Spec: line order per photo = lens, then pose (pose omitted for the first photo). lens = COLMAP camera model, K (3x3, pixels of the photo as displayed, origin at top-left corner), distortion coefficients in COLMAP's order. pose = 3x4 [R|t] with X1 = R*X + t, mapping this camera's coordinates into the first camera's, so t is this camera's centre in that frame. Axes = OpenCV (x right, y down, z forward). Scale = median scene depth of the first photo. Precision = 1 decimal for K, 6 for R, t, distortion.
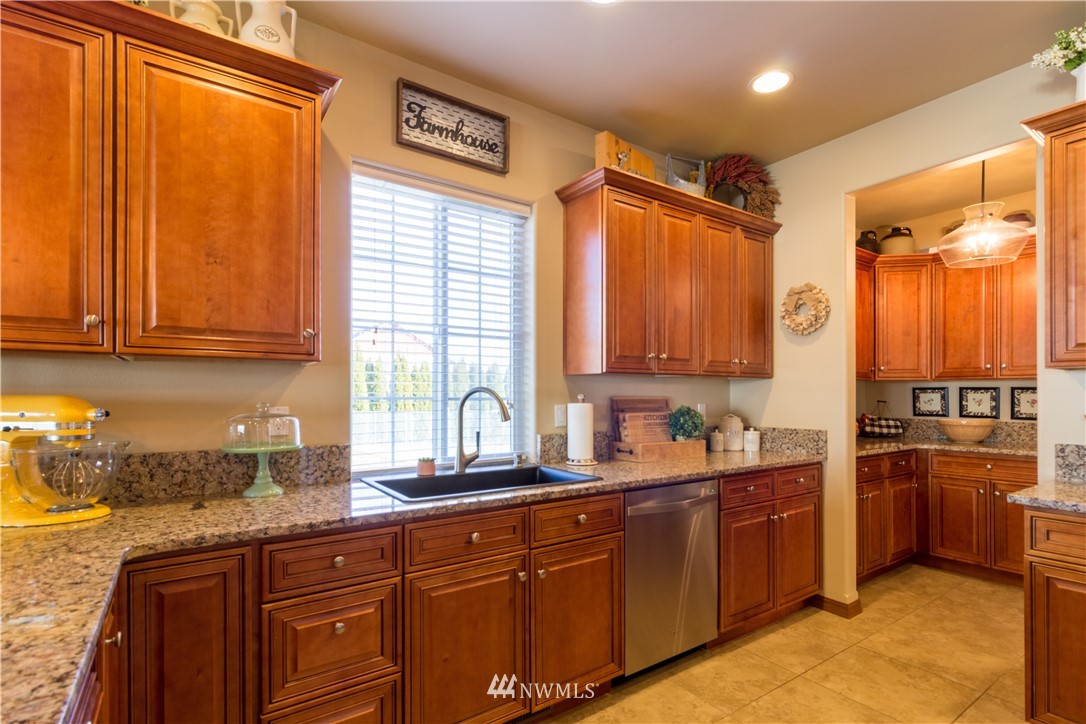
lens RADIAL K [[503.7, 0, 543.2], [0, 503.7, 389.8], [0, 0, 1]] dist [-0.002976, -0.000402]
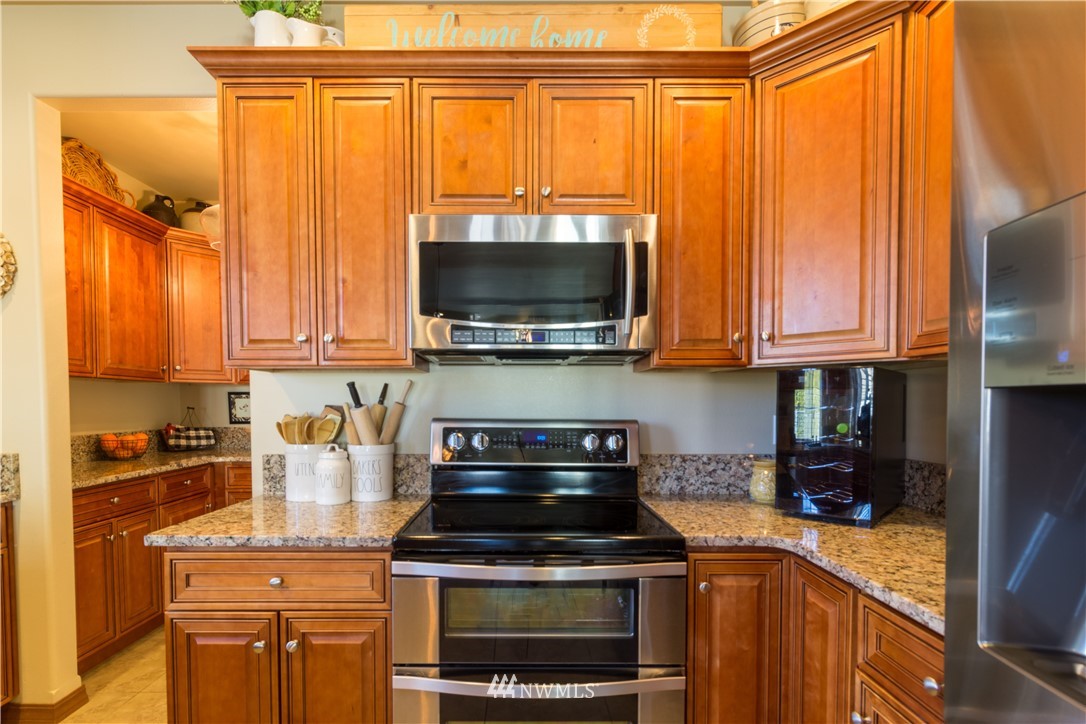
lens RADIAL K [[526.1, 0, 516.8], [0, 526.1, 417.4], [0, 0, 1]] dist [0.001736, 0.000228]
pose [[0.569245, -0.028879, 0.821660, 0.297683], [-0.005849, 0.999215, 0.039172, 0.001078], [-0.822147, -0.027104, 0.568630, 0.058090]]
